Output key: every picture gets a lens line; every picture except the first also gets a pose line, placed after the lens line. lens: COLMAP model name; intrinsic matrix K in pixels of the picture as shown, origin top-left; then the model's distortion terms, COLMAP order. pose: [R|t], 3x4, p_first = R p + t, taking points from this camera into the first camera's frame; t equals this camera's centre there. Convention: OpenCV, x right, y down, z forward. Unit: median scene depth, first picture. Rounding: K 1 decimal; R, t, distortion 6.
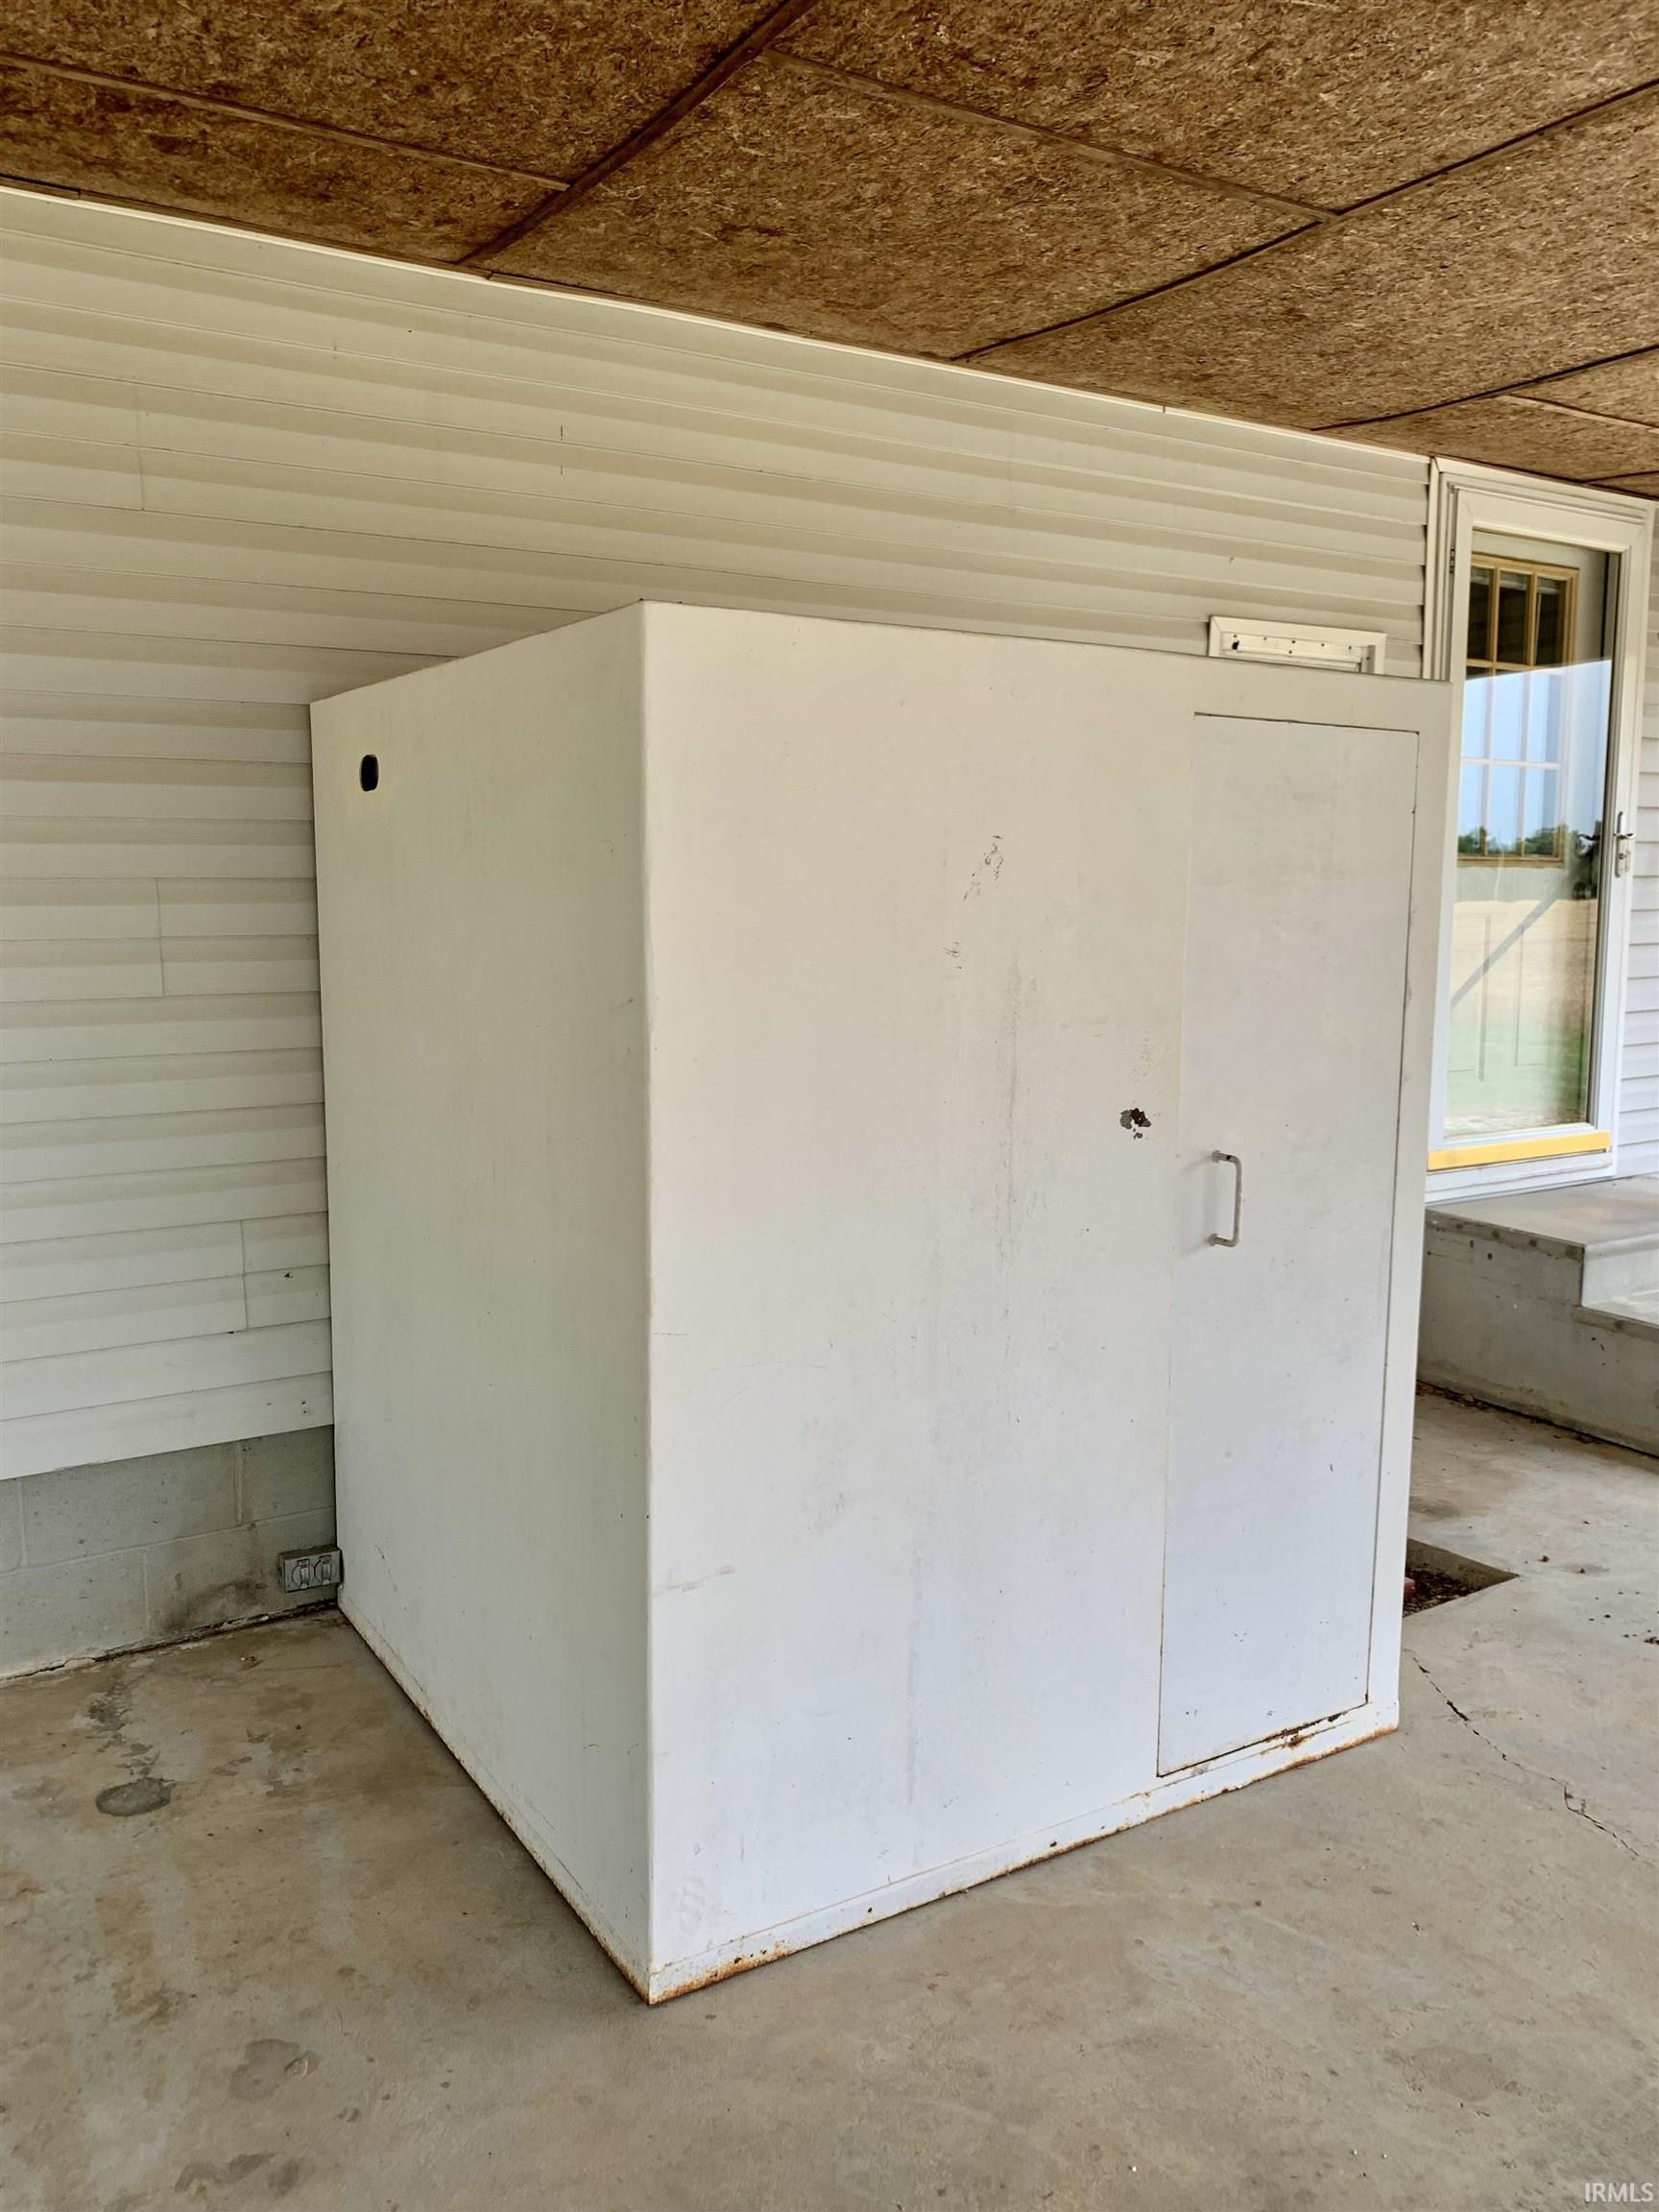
lens RADIAL K [[1710.5, 0, 830.3], [0, 1710.5, 1105.5], [0, 0, 1]] dist [0.063901, -0.059504]
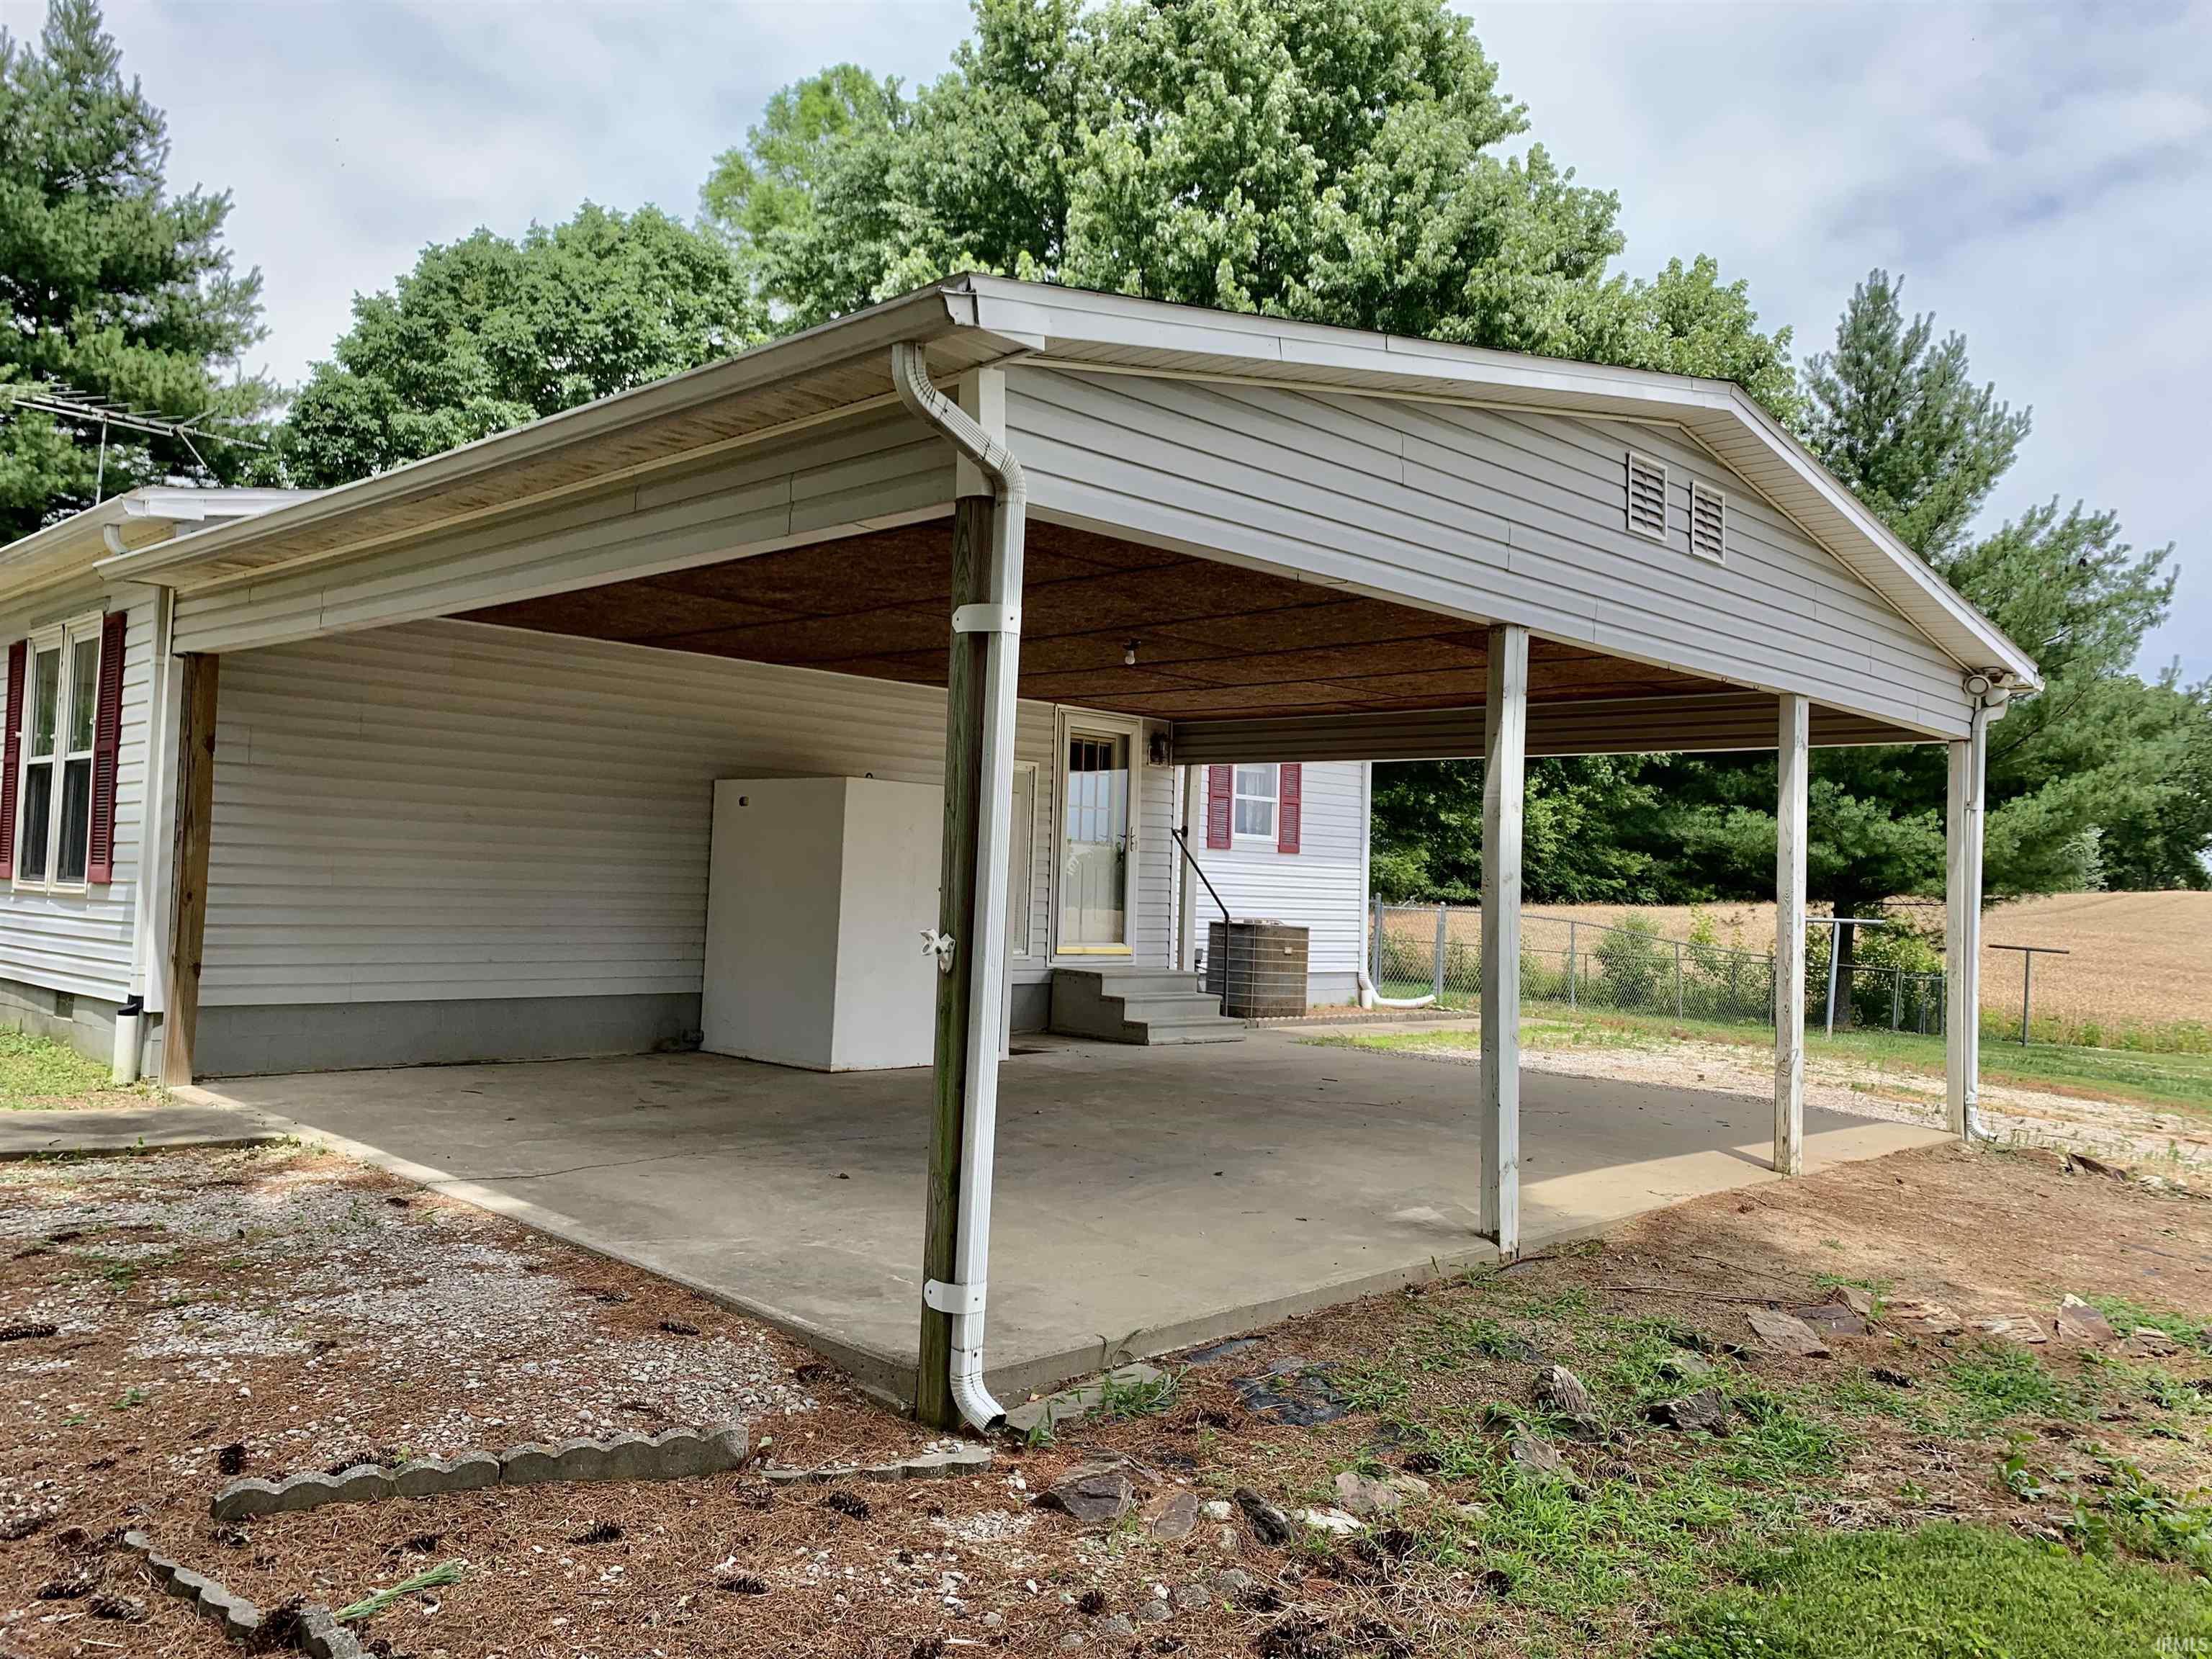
lens RADIAL K [[1710.5, 0, 1107.5], [0, 1710.5, 824.1], [0, 0, 1]] dist [0.063901, -0.059504]
pose [[0.970043, 0.046976, 0.238349, -0.232225], [-0.011080, 0.988660, -0.149759, 0.243477], [-0.242682, 0.142632, 0.959563, -1.664288]]
